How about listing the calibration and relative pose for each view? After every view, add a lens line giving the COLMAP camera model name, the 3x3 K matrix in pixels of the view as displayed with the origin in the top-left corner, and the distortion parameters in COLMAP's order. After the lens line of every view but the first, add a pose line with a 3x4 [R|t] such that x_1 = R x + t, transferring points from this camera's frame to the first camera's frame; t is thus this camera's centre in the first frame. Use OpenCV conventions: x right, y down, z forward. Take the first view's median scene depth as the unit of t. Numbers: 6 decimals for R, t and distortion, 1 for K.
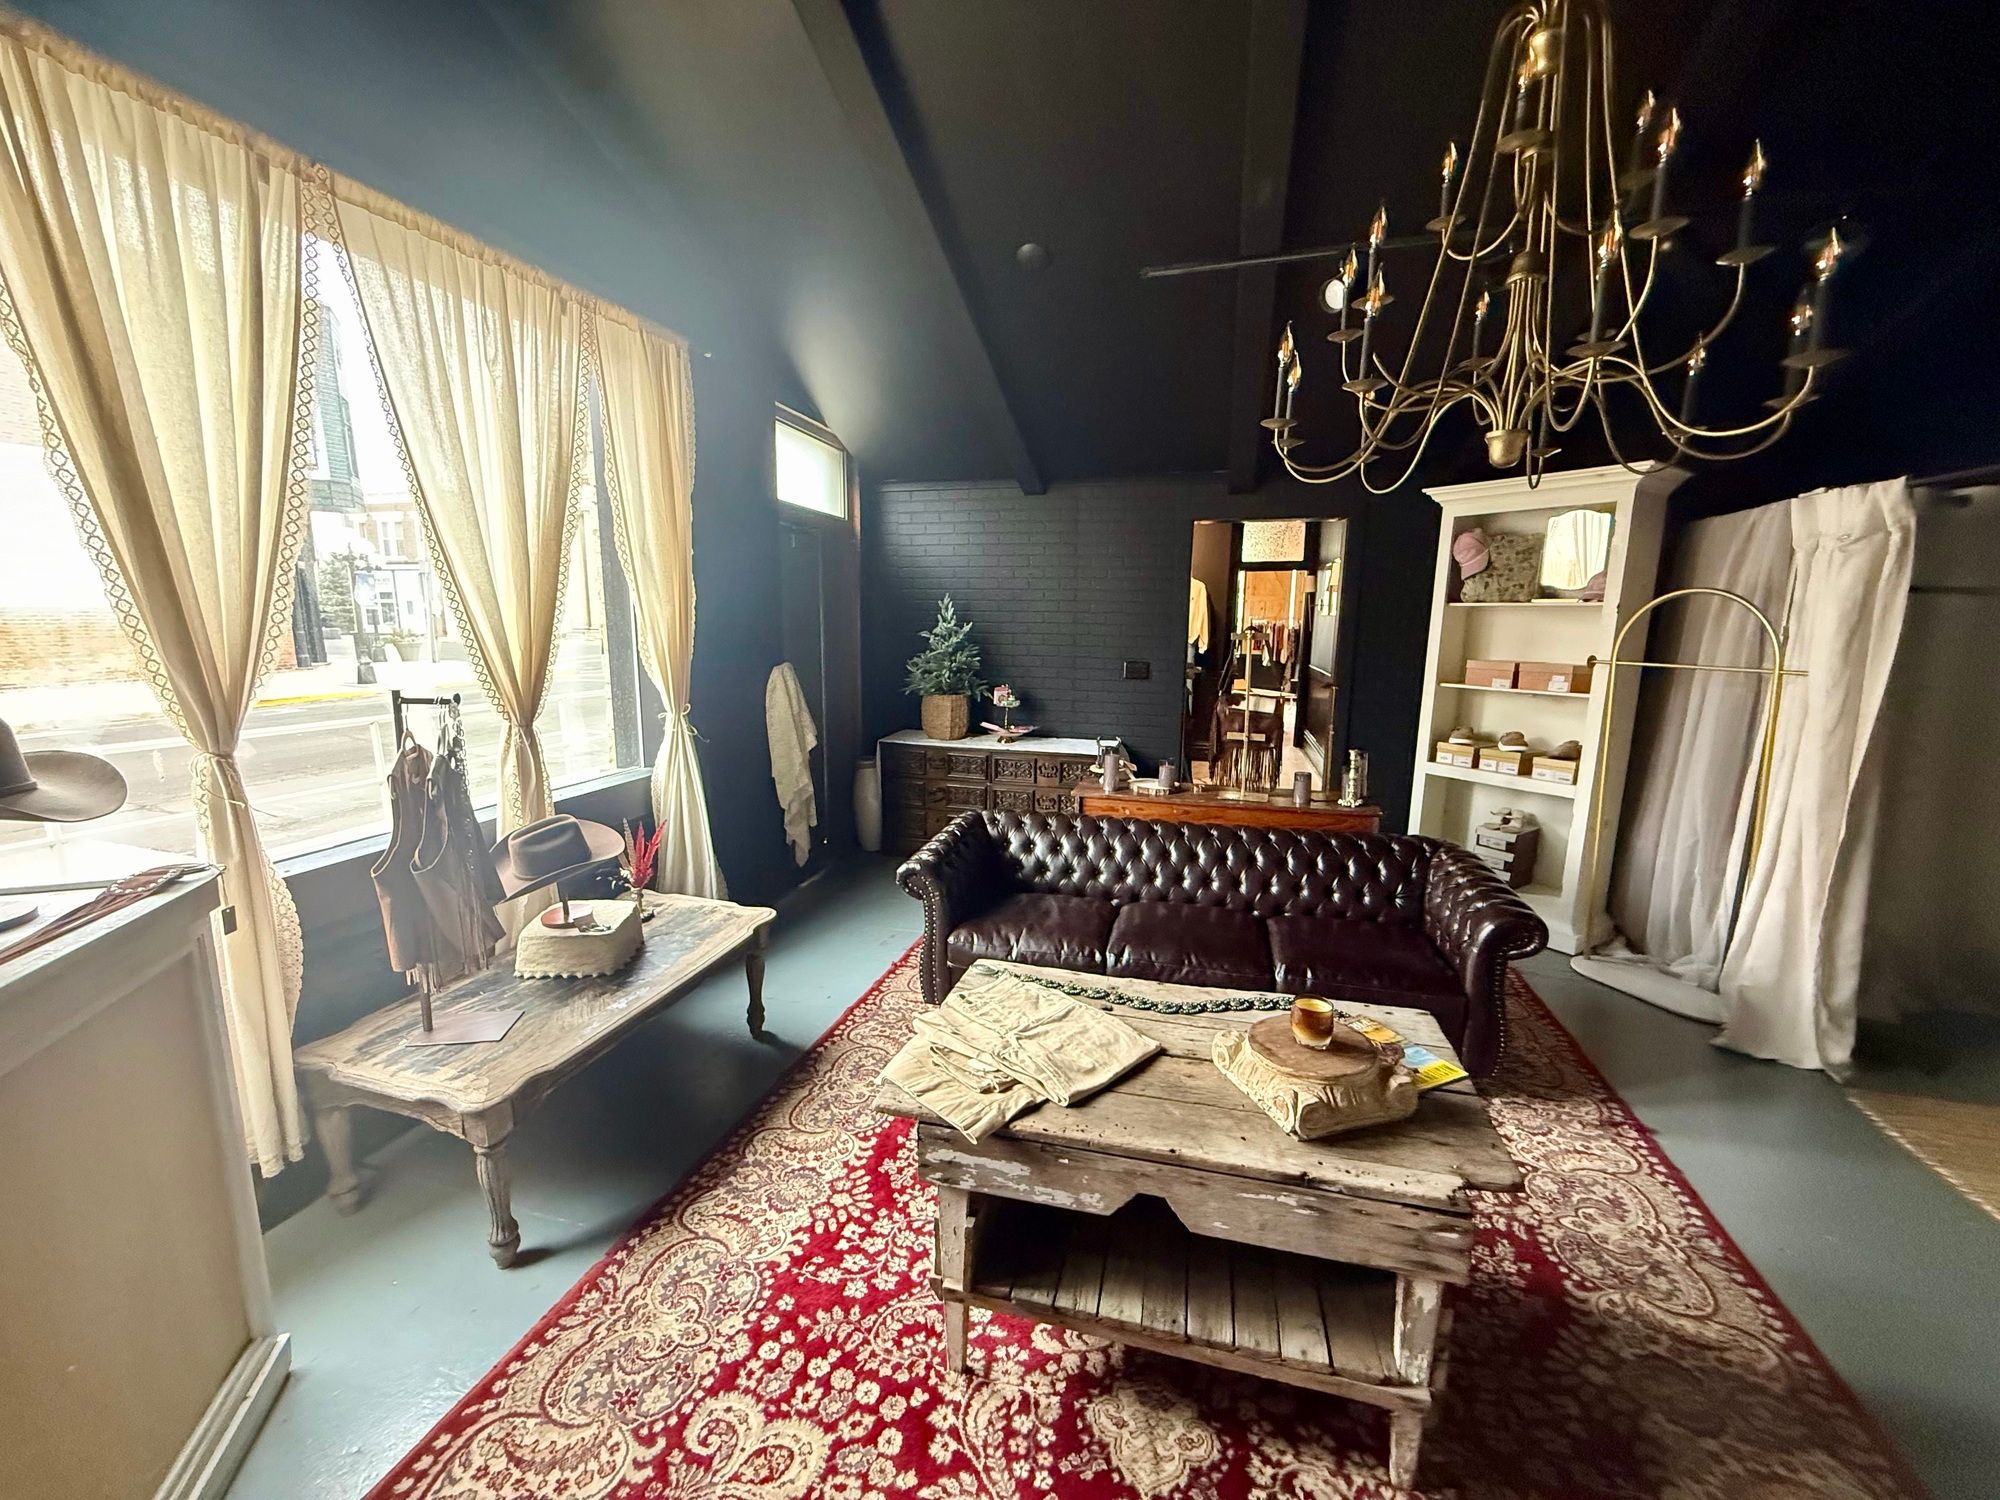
lens RADIAL K [[793.5, 0, 997.9], [0, 793.5, 755.9], [0, 0, 1]] dist [-0.000008, 0.000202]
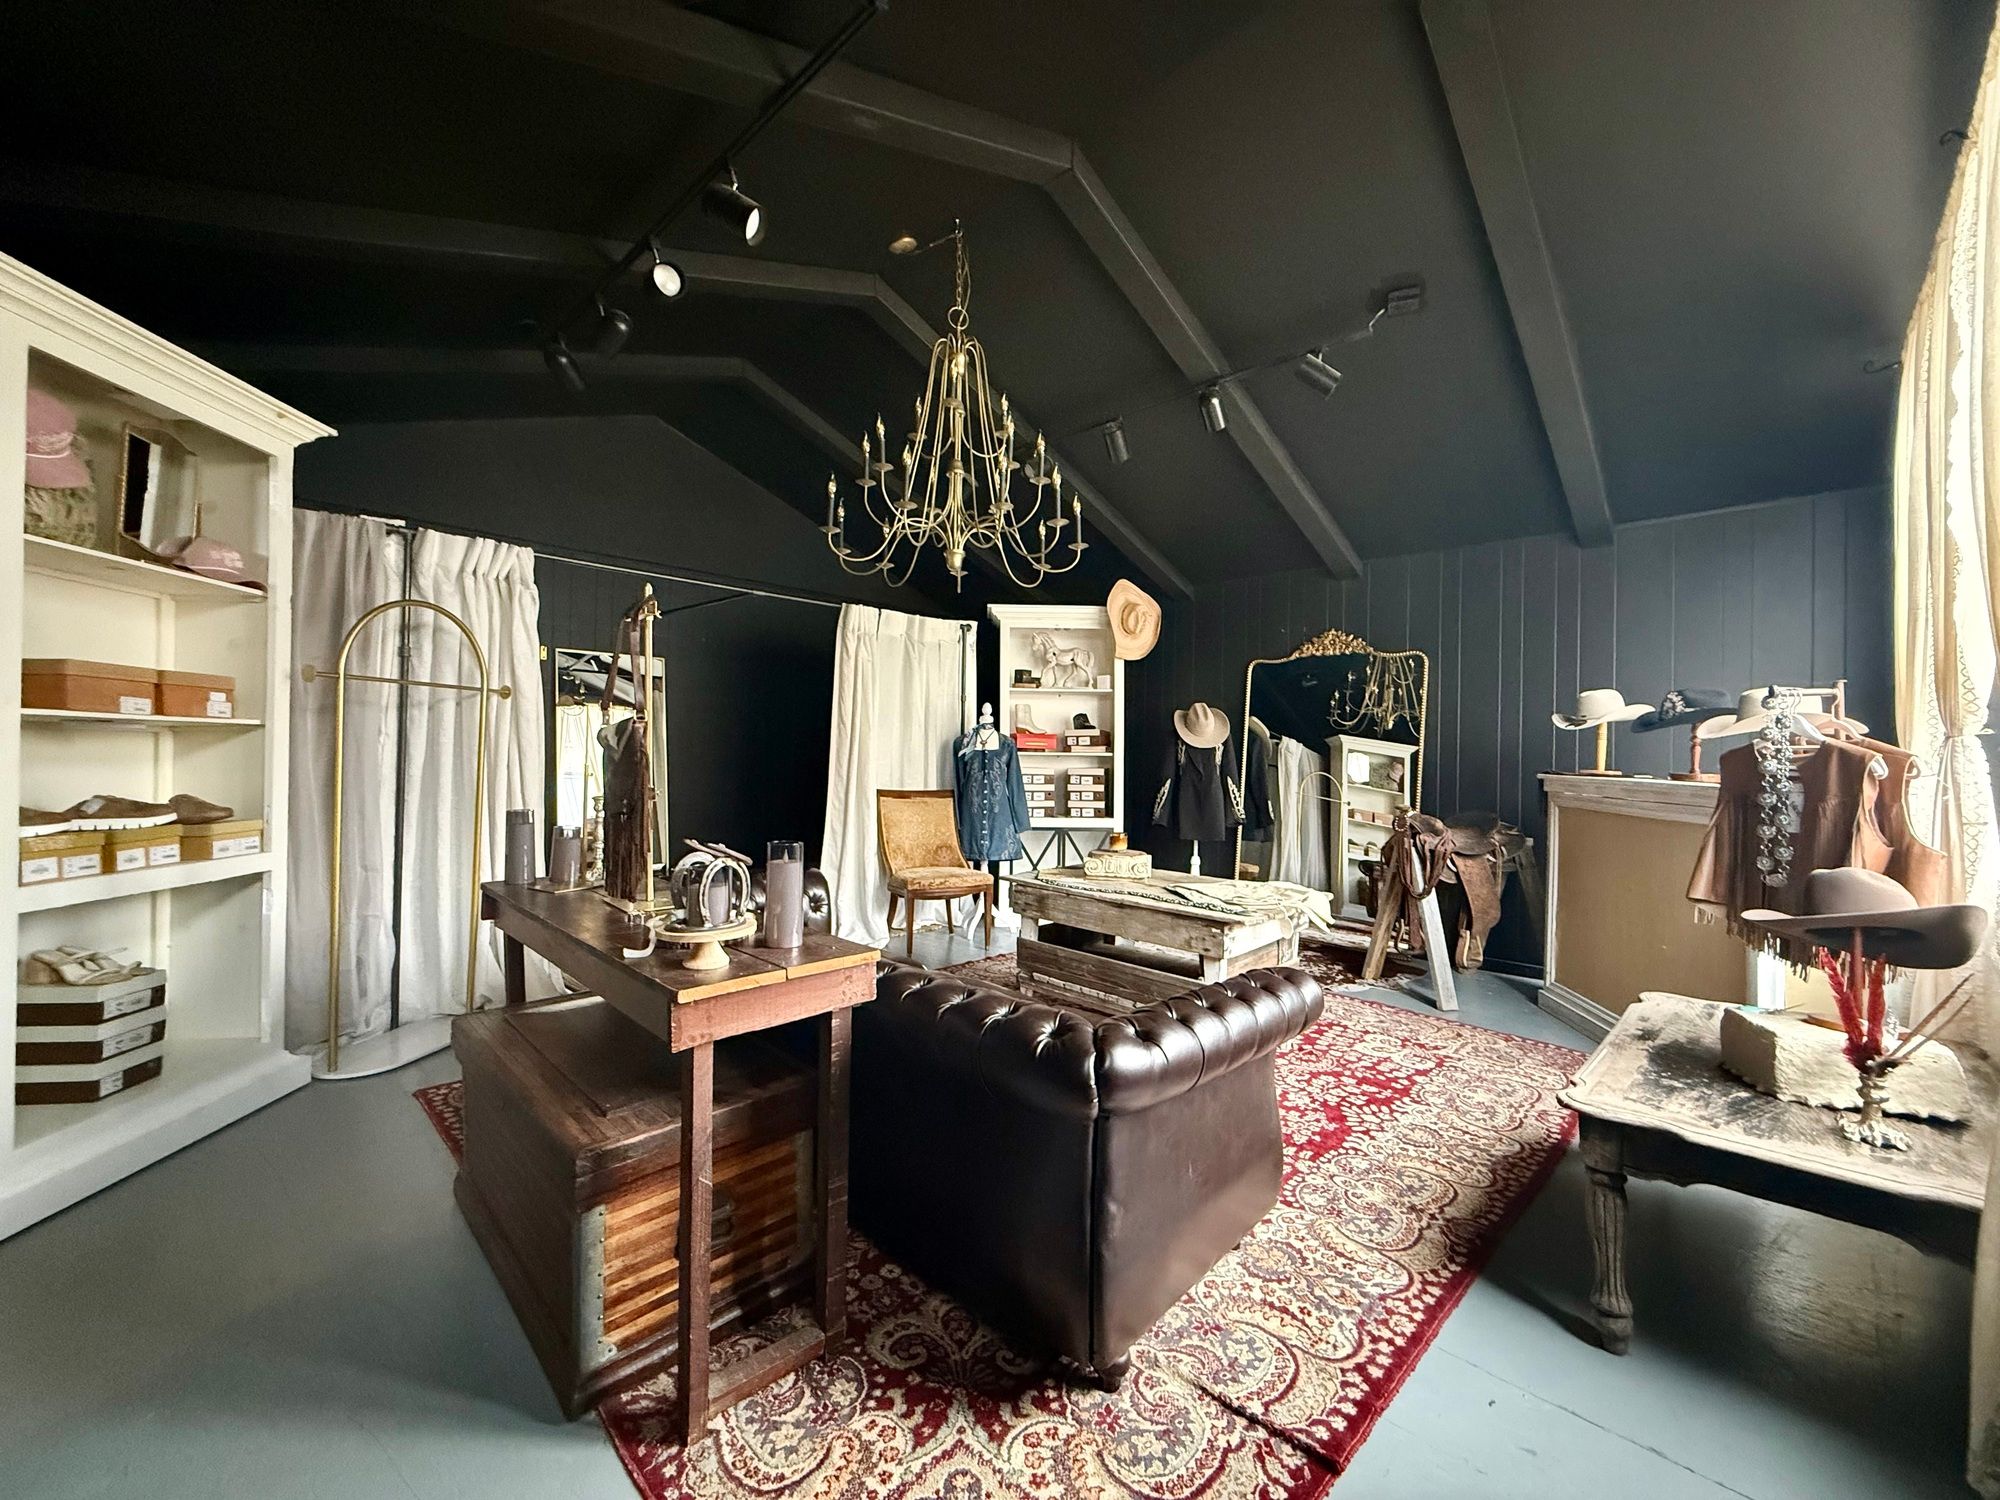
lens RADIAL K [[793.5, 0, 1003.8], [0, 793.5, 750.0], [0, 0, 1]] dist [-0.000008, 0.000202]
pose [[-0.878422, -0.019365, 0.477494, -0.284930], [0.061134, 0.986416, 0.152470, -0.208329], [-0.473960, 0.163124, -0.865305, 2.306590]]
